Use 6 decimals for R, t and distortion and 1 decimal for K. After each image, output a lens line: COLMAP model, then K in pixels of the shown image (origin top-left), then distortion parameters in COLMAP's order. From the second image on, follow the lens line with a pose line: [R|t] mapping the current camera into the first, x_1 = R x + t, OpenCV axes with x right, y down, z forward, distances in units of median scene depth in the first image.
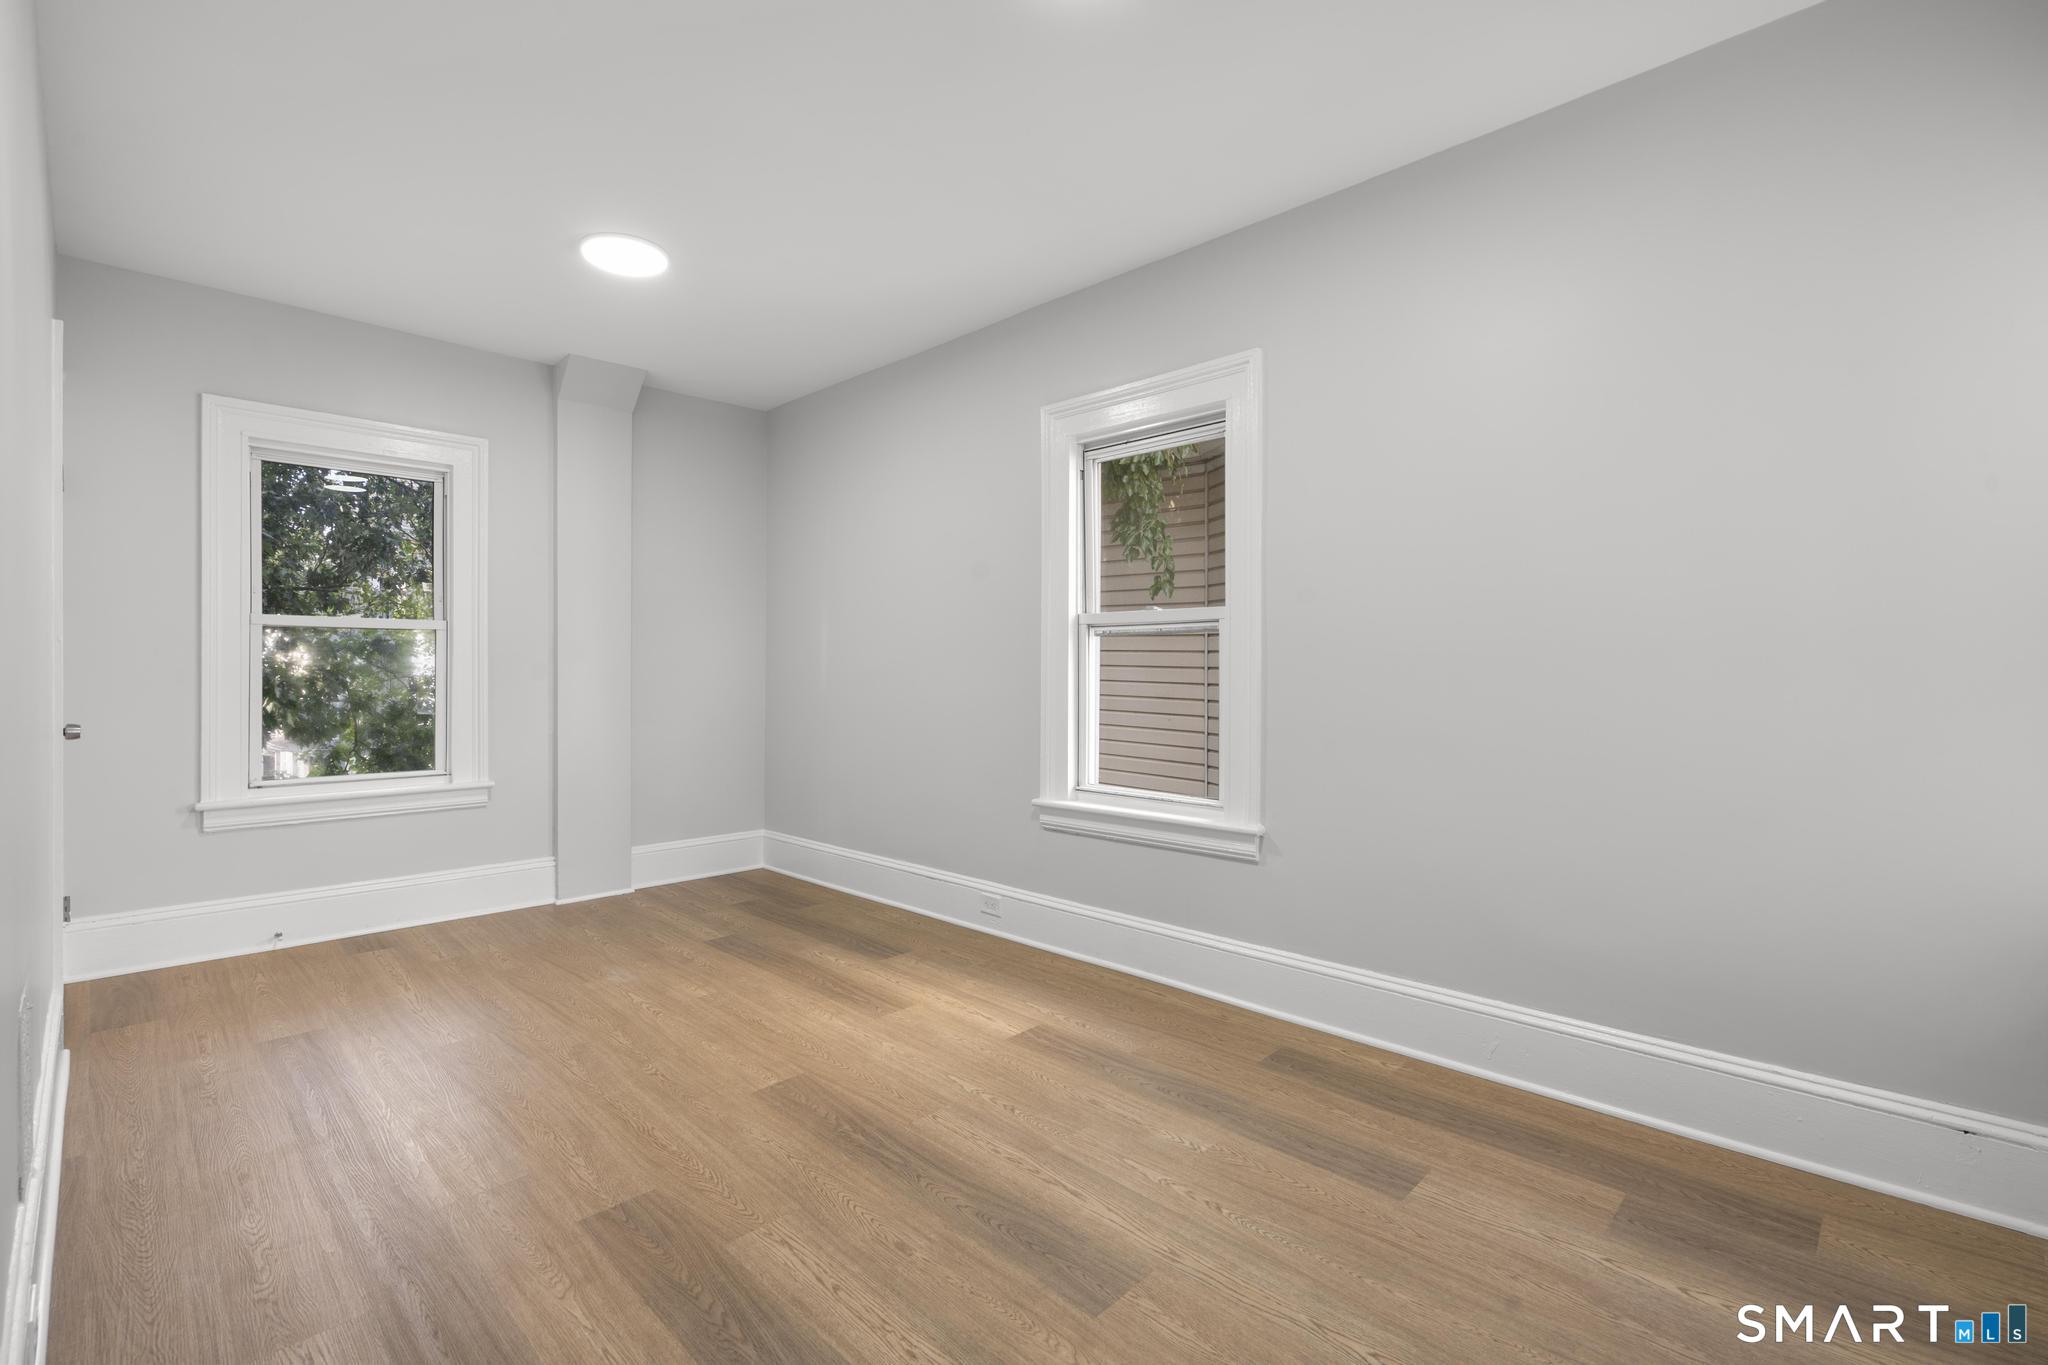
lens RADIAL K [[917.3, 0, 1021.1], [0, 917.3, 674.1], [0, 0, 1]] dist [-0.009258, 0.003538]
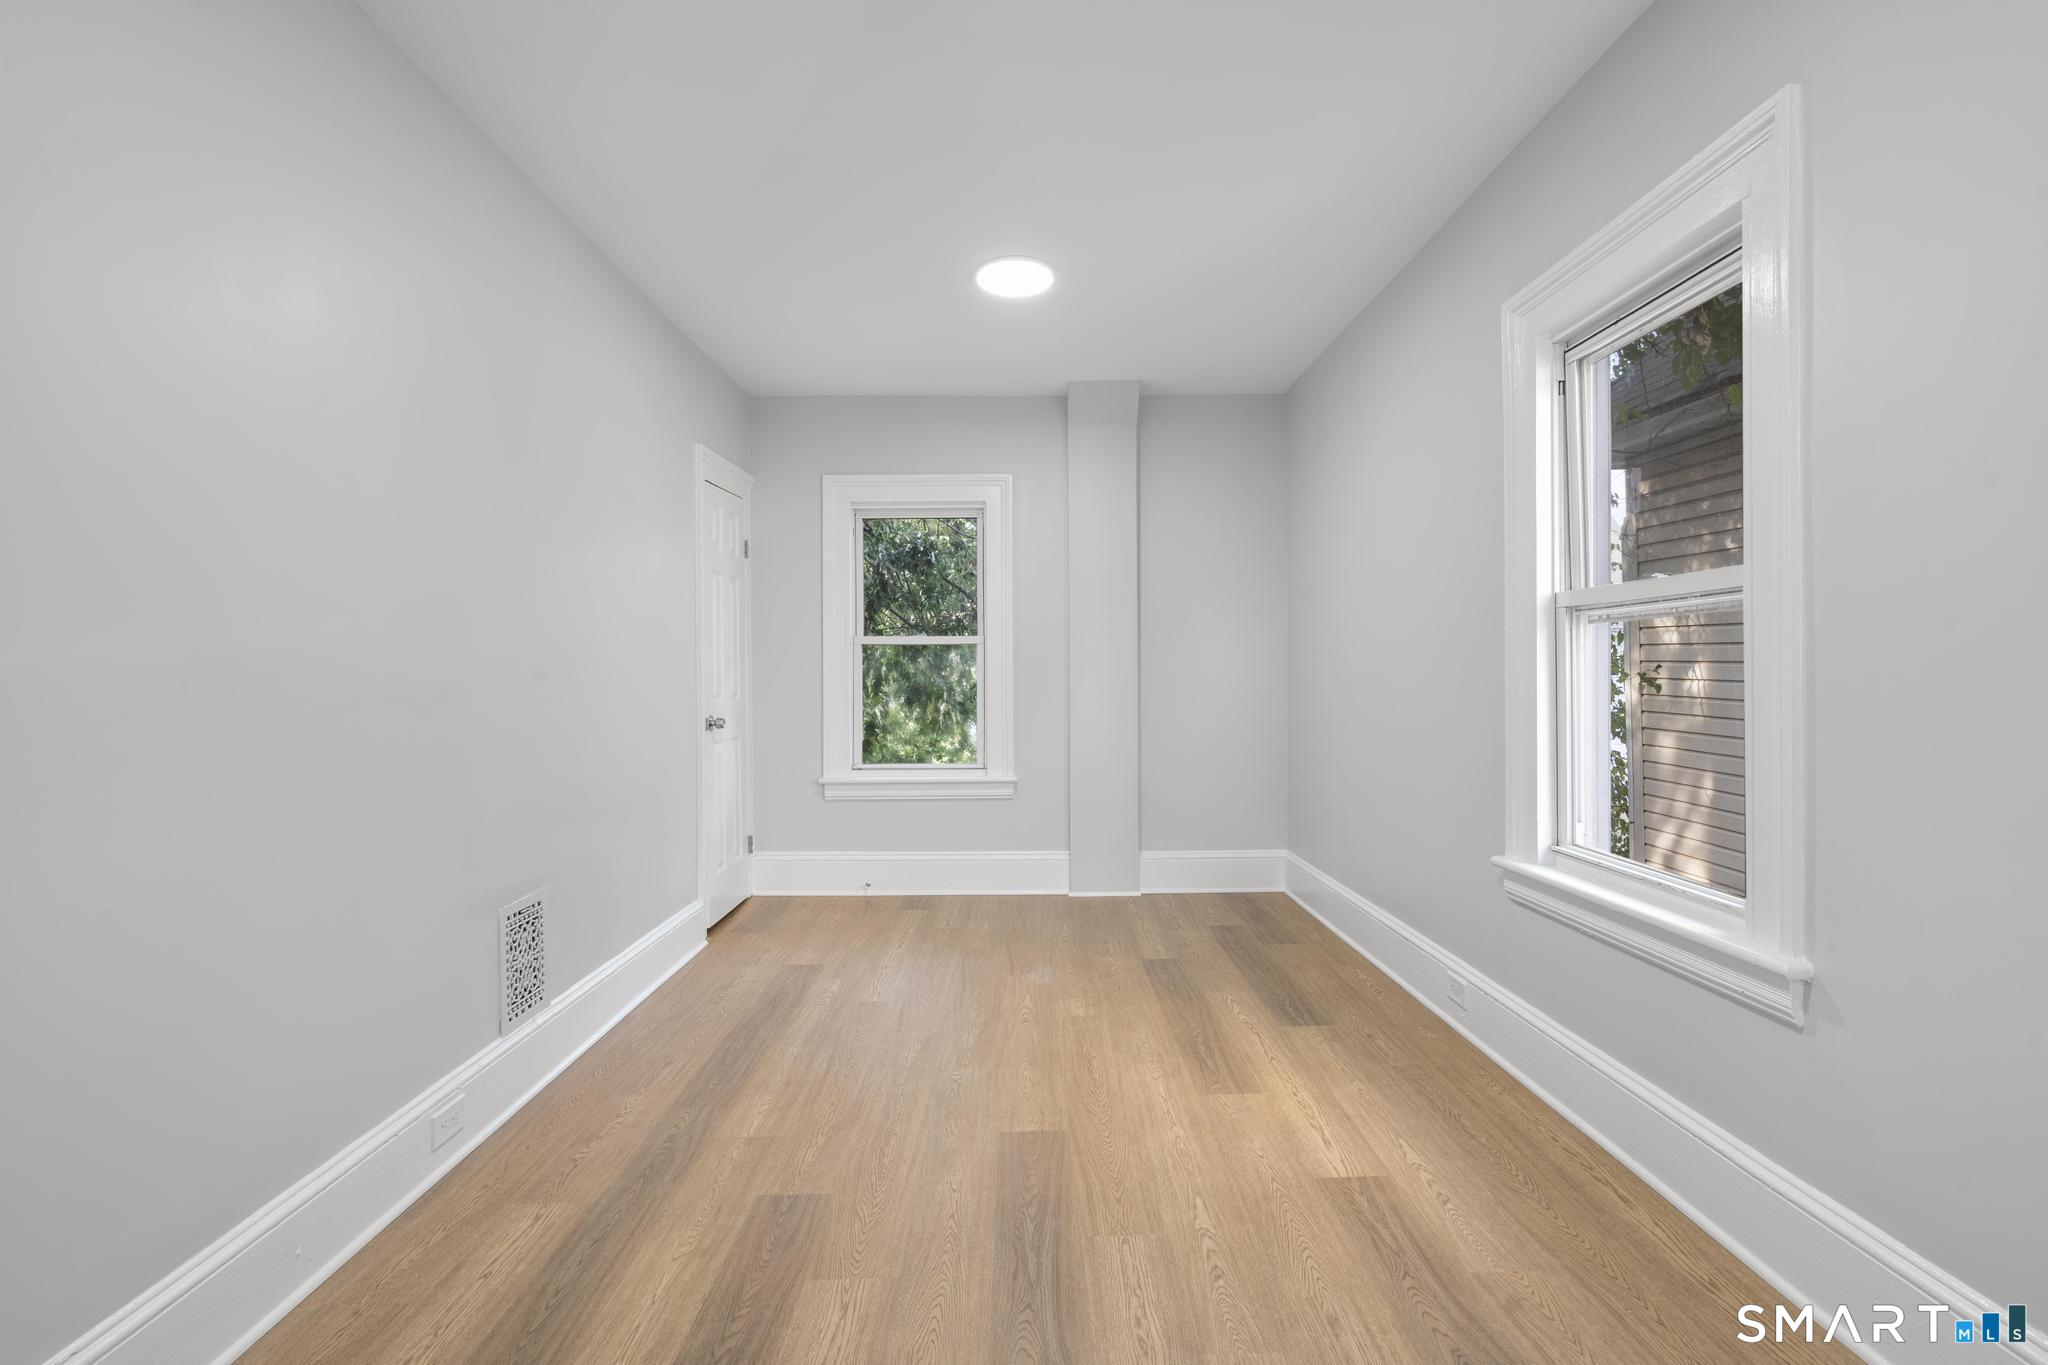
lens RADIAL K [[917.3, 0, 1009.4], [0, 917.3, 675.0], [0, 0, 1]] dist [-0.009258, 0.003538]
pose [[0.707305, -0.007169, -0.706872, 0.258803], [0.005113, 0.999974, -0.005025, -0.003219], [0.706890, -0.000060, 0.707324, 0.237790]]
